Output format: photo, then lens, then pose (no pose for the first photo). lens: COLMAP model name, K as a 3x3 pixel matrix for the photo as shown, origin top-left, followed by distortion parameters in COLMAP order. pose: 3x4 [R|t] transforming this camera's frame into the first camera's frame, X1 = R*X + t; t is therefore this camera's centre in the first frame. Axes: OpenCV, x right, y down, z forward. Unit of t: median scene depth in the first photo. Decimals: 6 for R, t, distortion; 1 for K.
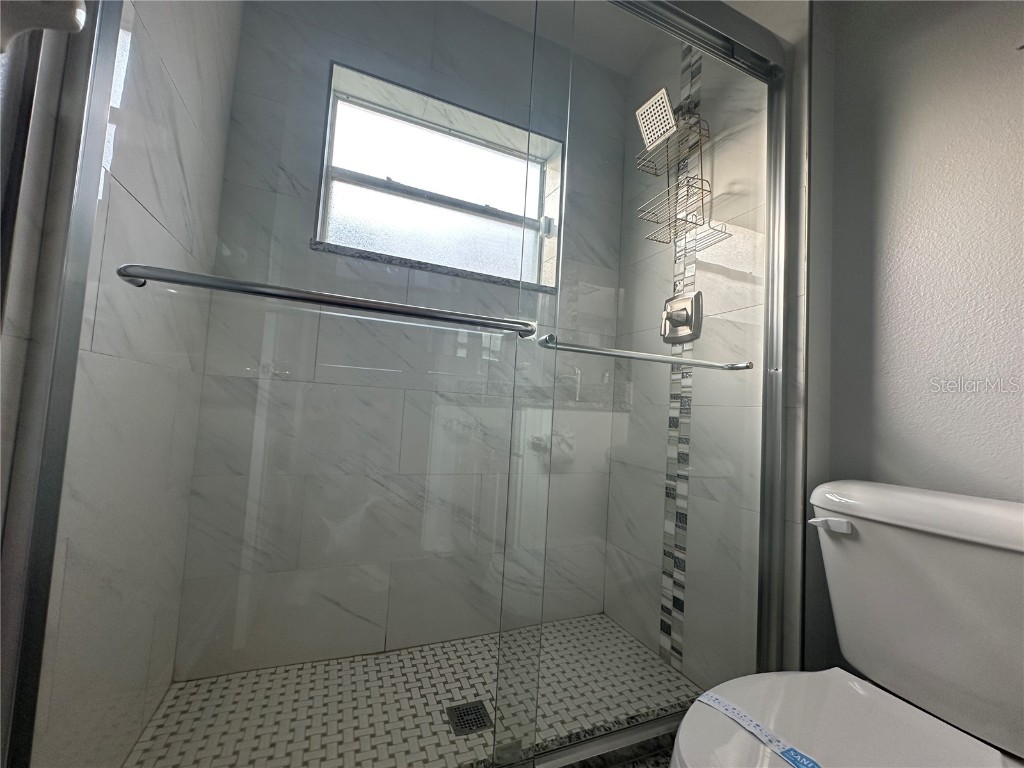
lens RADIAL K [[409.7, 0, 512.5], [0, 409.7, 385.3], [0, 0, 1]] dist [-0.003597, 0.001050]
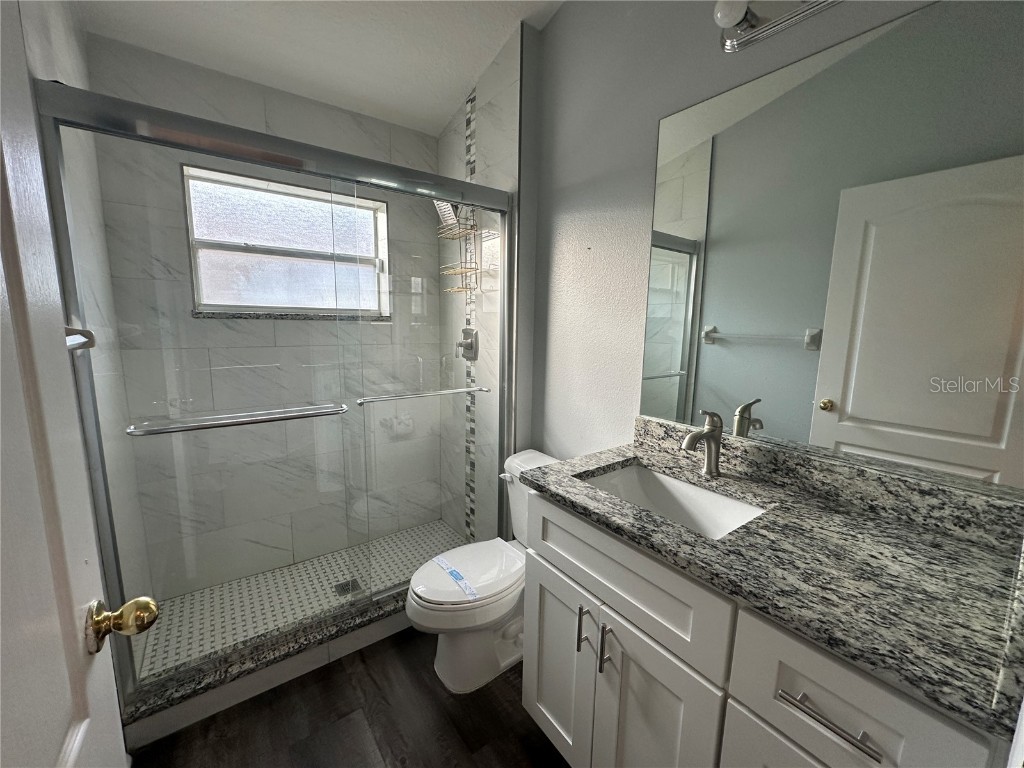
lens RADIAL K [[409.7, 0, 512.2], [0, 409.7, 384.5], [0, 0, 1]] dist [-0.003597, 0.001050]
pose [[0.972562, -0.077149, 0.219480, 0.222049], [0.026910, 0.974388, 0.223258, -0.370846], [-0.231083, -0.211226, 0.949729, -0.575384]]
